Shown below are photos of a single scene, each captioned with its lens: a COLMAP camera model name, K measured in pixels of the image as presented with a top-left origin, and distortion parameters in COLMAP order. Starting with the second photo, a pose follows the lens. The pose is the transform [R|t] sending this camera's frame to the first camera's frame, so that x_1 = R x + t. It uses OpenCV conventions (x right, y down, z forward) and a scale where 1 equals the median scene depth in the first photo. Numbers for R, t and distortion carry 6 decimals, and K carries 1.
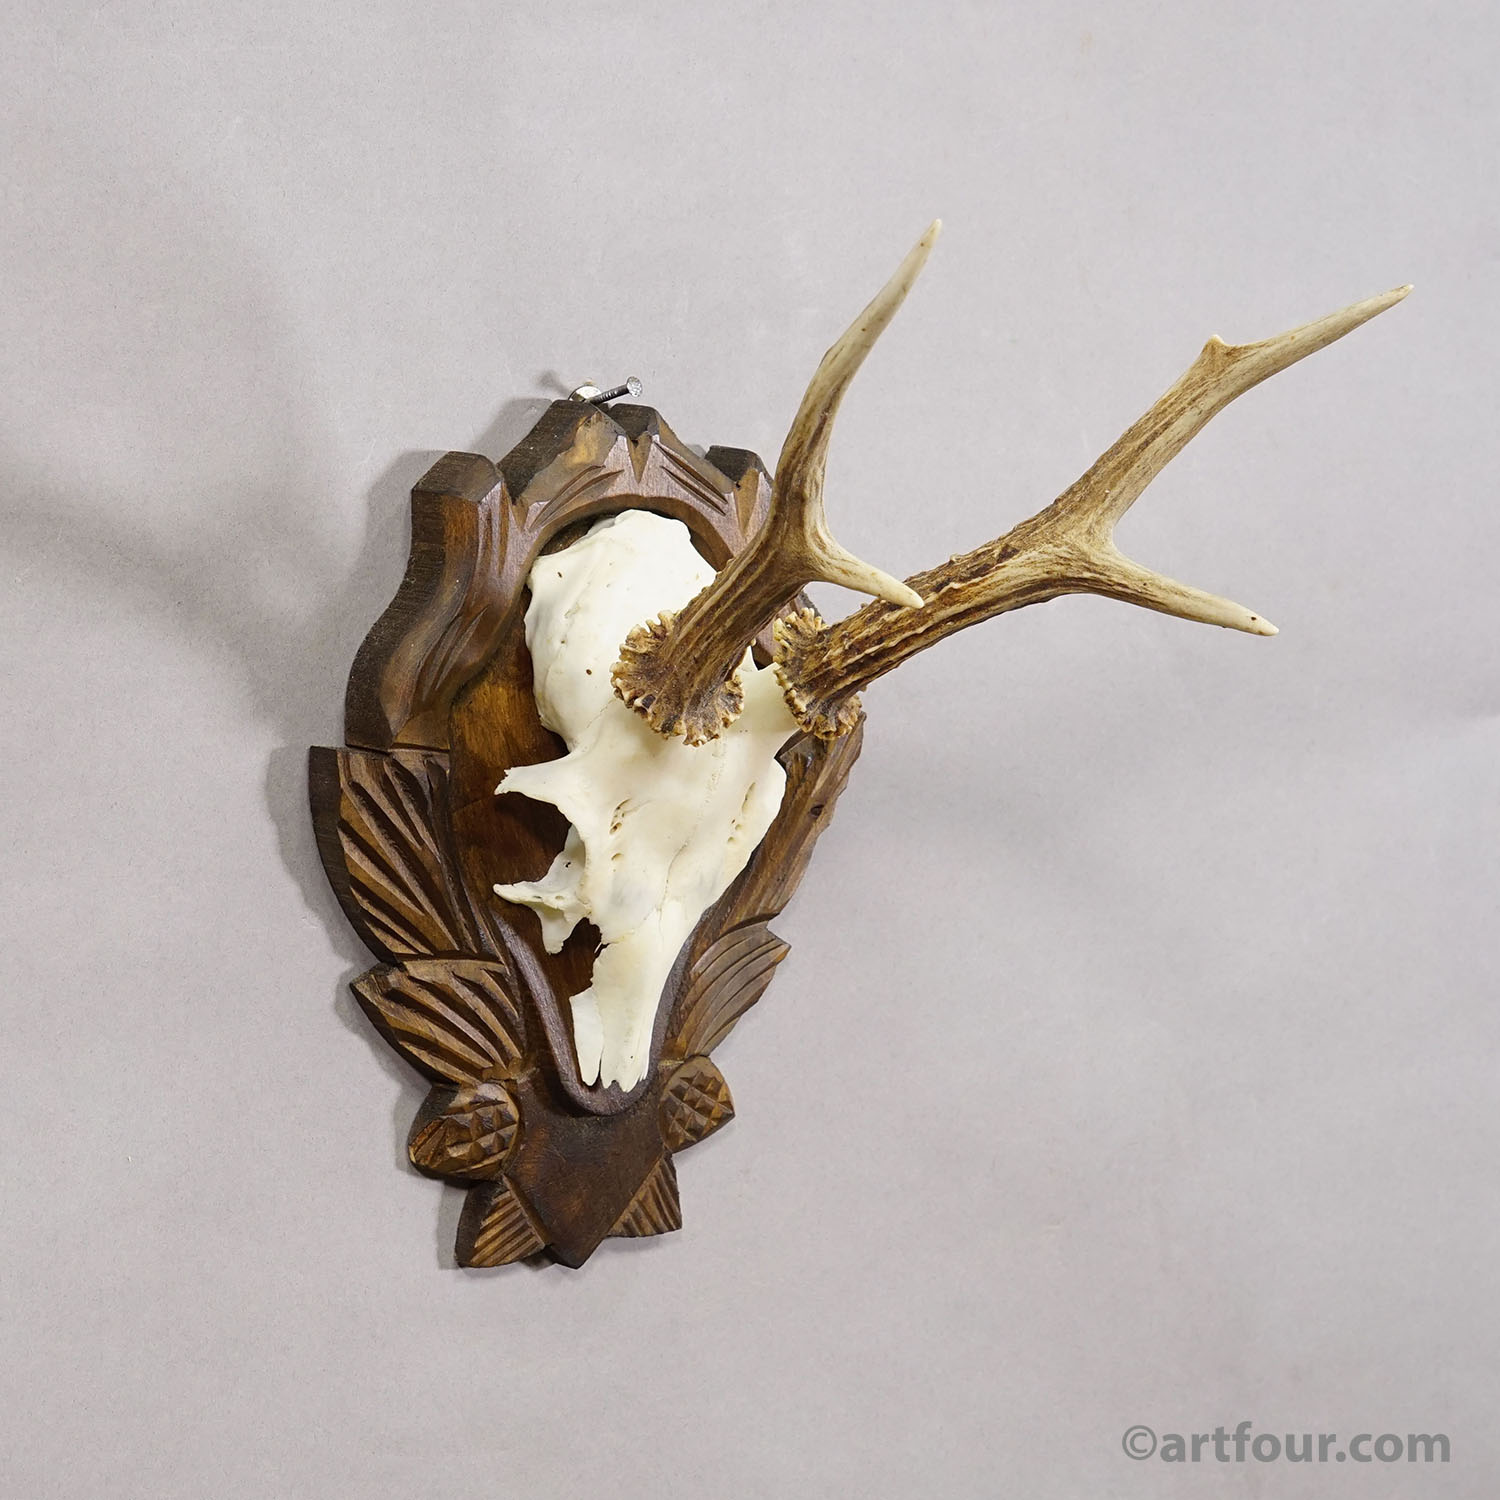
lens RADIAL K [[5098.5, 0, 751.6], [0, 5098.5, 748.8], [0, 0, 1]] dist [0.232040, 0.000000]
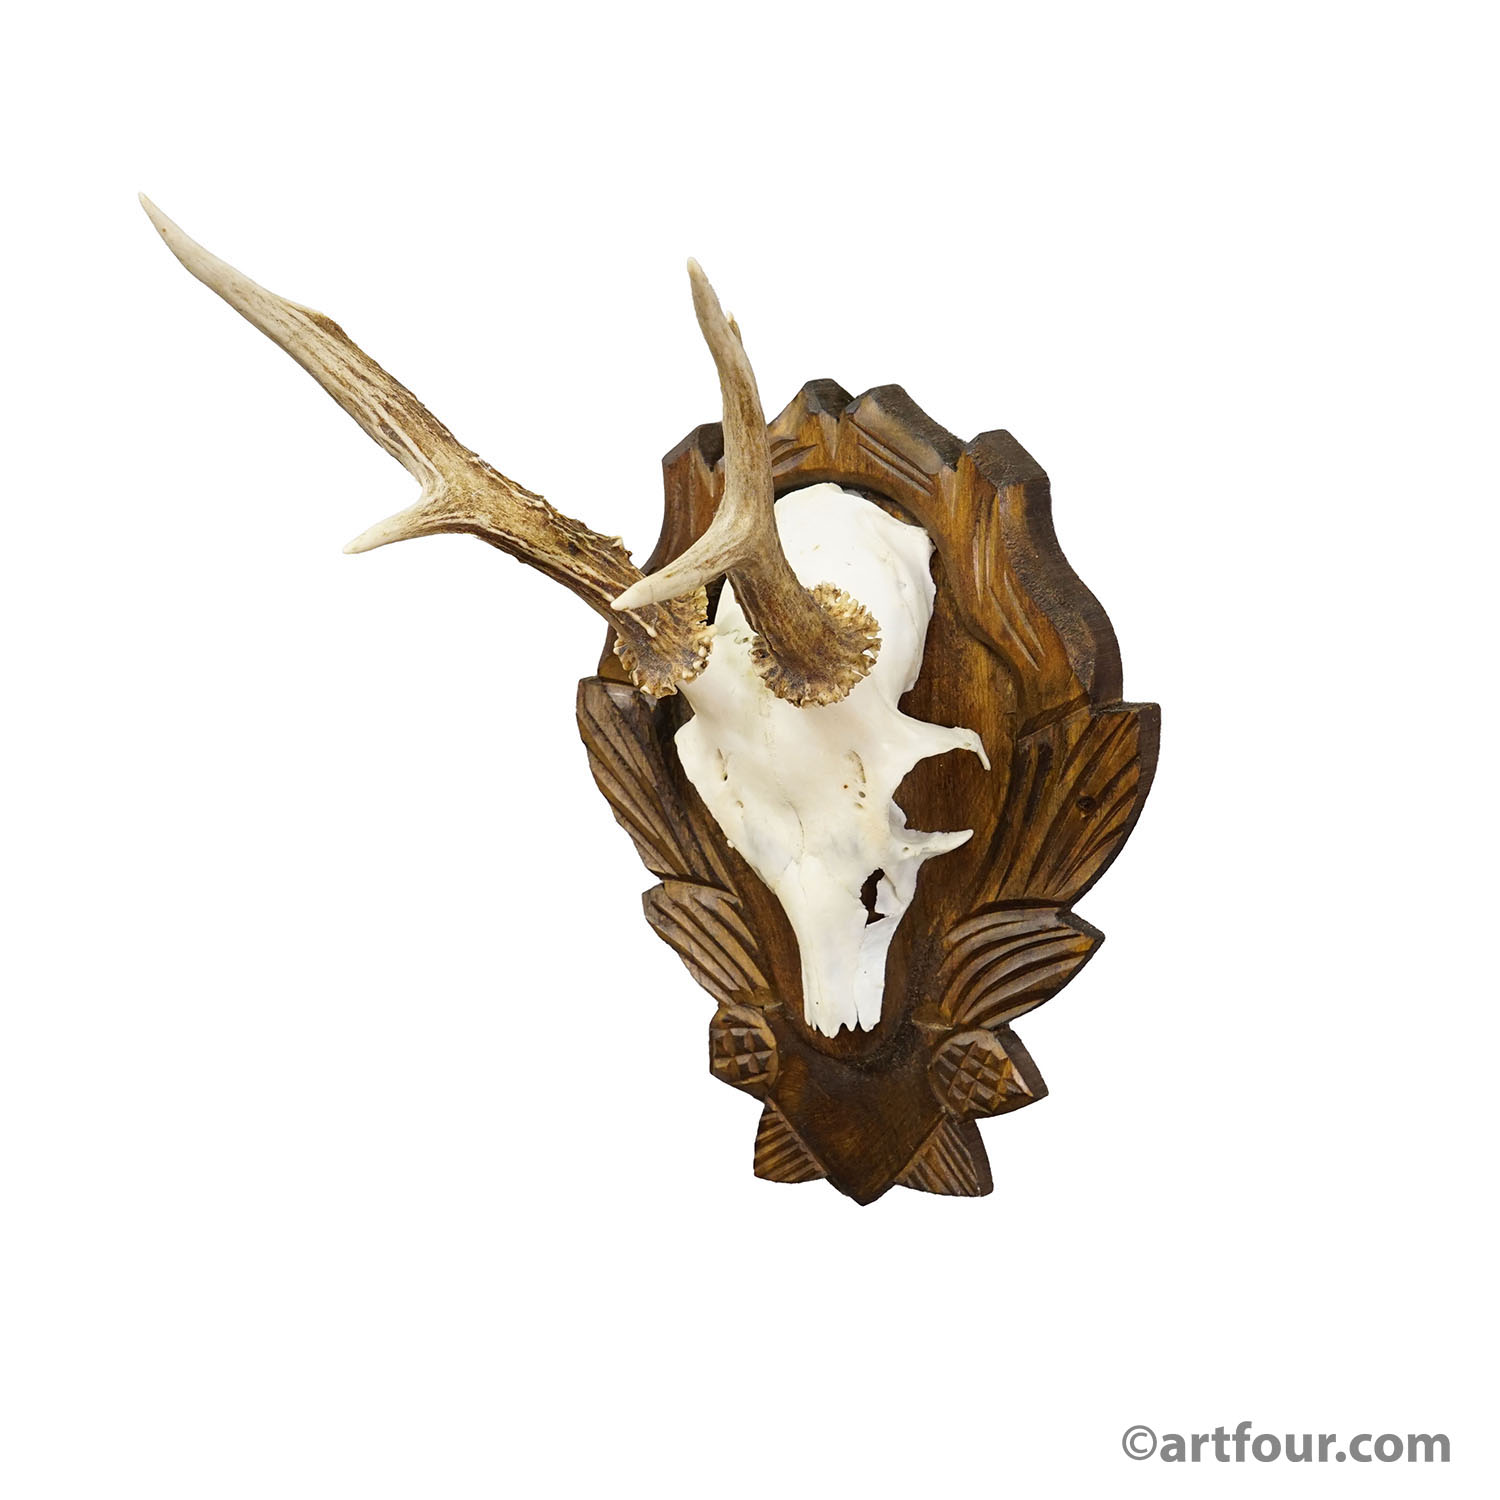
lens RADIAL K [[5098.5, 0, 750.8], [0, 5098.5, 748.9], [0, 0, 1]] dist [0.232040, 0.000000]
pose [[0.339599, 0.081790, -0.937007, 0.964367], [-0.097662, 0.993893, 0.051360, -0.044907], [0.935486, 0.074068, 0.345513, 0.626396]]
